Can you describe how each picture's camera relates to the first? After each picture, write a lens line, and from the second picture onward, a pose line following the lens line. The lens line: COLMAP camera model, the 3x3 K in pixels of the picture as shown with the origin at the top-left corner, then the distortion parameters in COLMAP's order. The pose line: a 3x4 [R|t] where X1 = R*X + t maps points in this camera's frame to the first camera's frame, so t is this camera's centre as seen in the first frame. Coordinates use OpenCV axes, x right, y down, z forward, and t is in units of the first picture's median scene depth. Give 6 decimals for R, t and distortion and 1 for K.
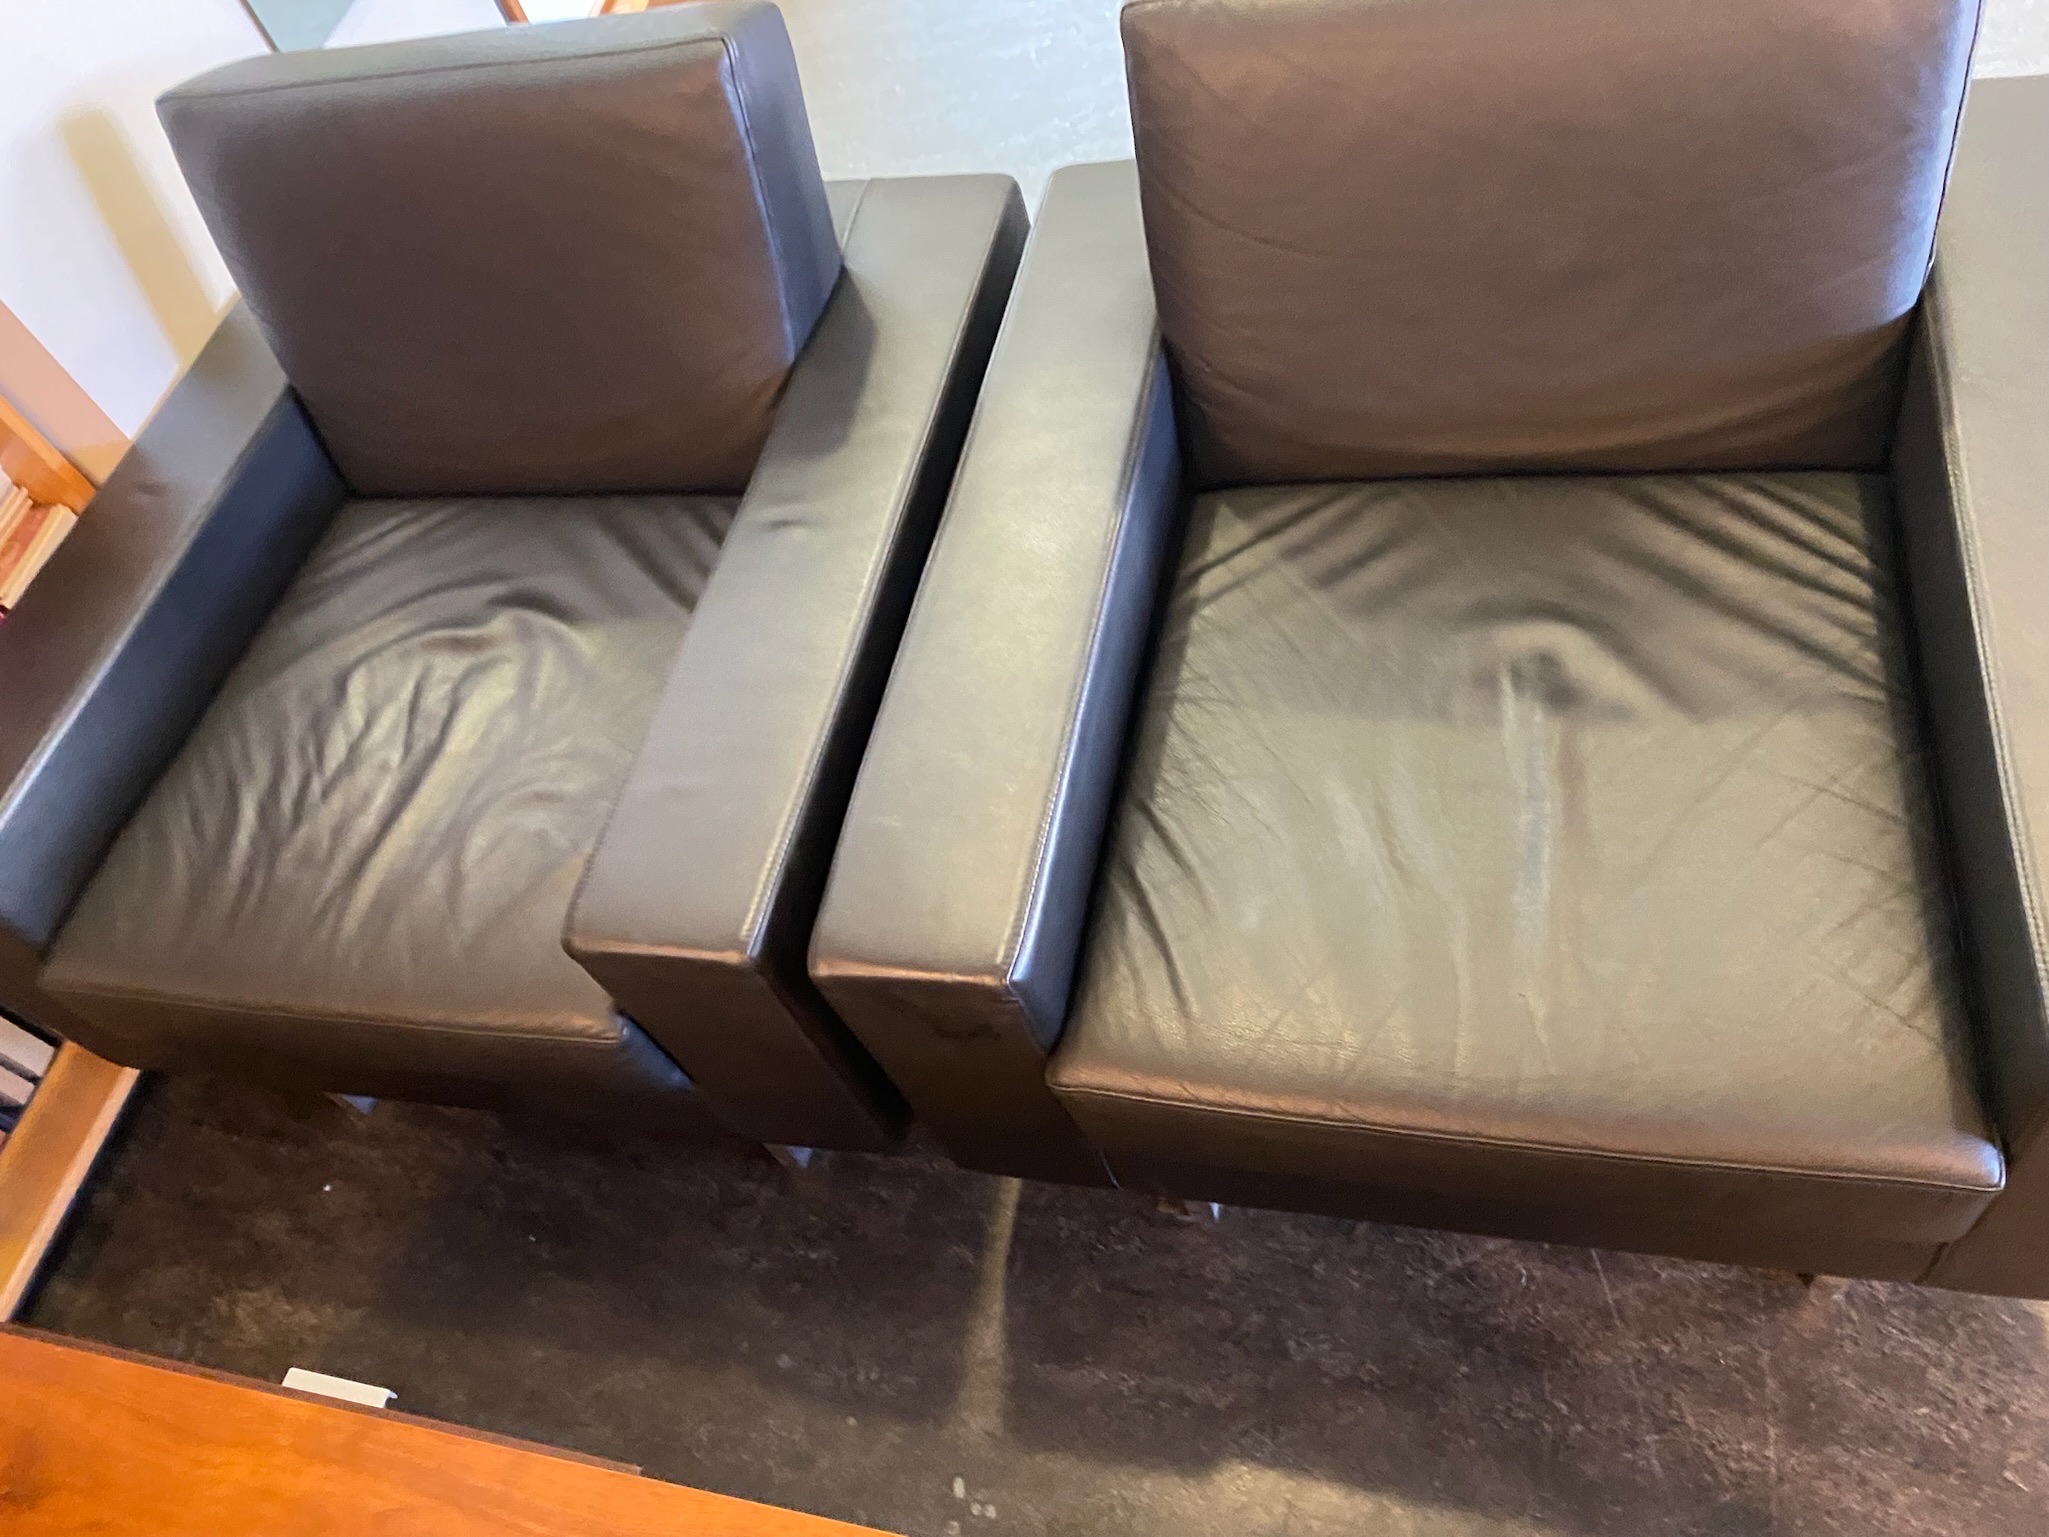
lens RADIAL K [[1526.3, 0, 1022.5], [0, 1526.3, 772.7], [0, 0, 1]] dist [-0.006460, -0.000170]
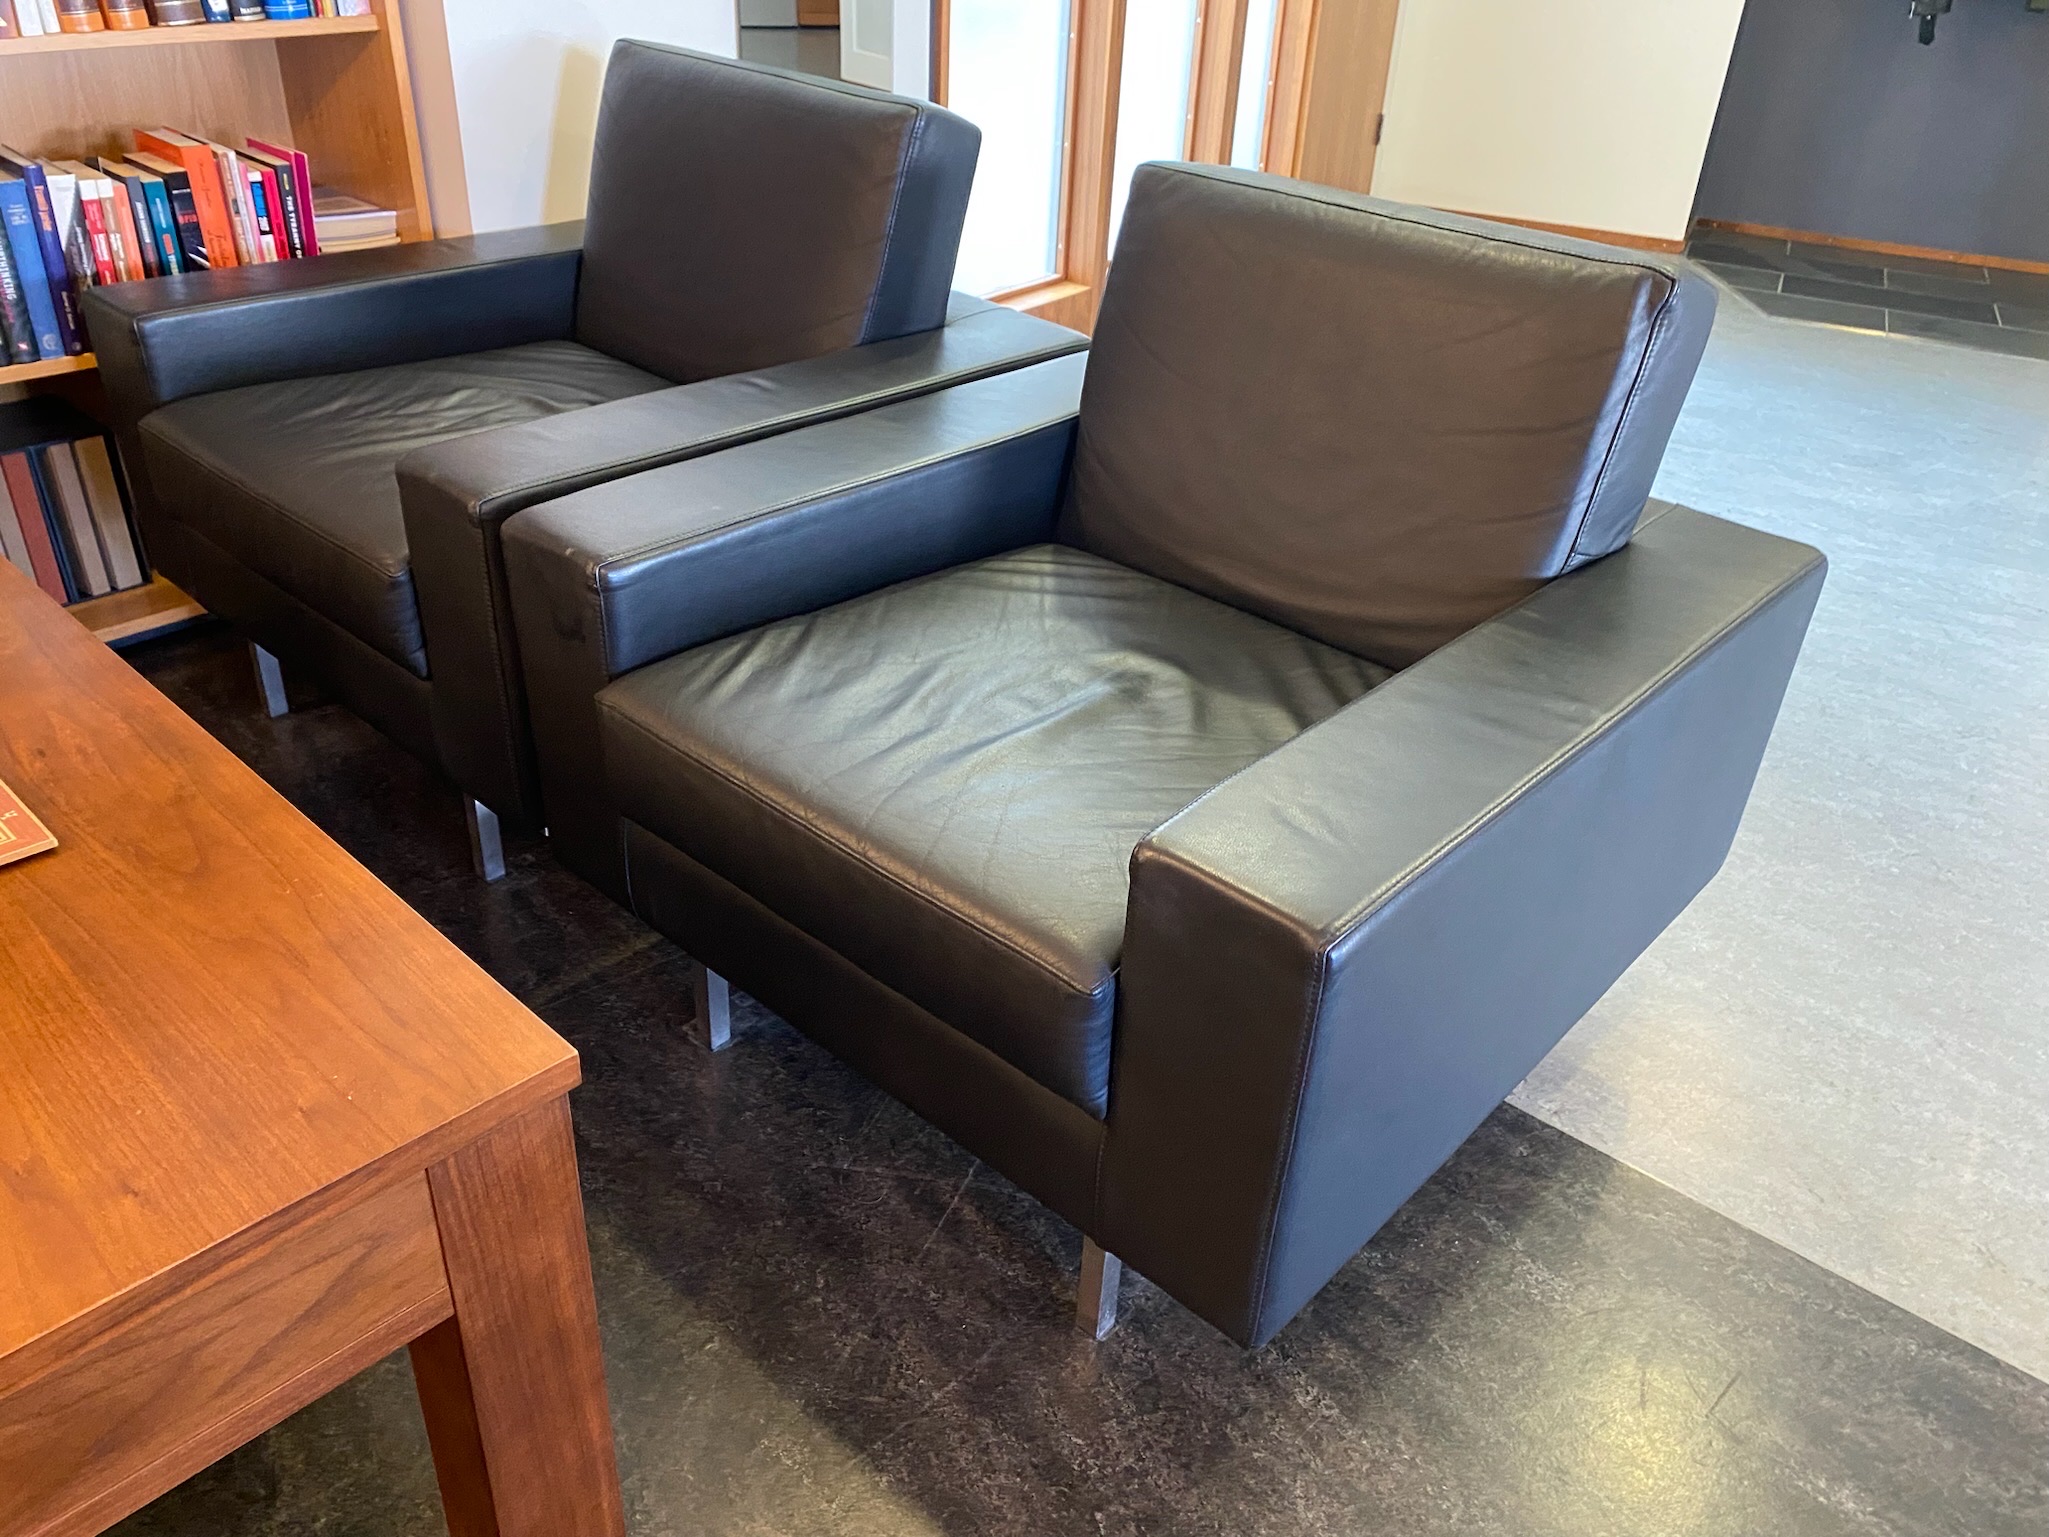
lens RADIAL K [[1526.3, 0, 1025.9], [0, 1526.3, 759.0], [0, 0, 1]] dist [-0.006460, -0.000170]
pose [[0.830718, 0.491428, -0.261546, 0.582394], [-0.550352, 0.795683, -0.252984, 0.320701], [0.083784, 0.354101, 0.931447, -0.117777]]
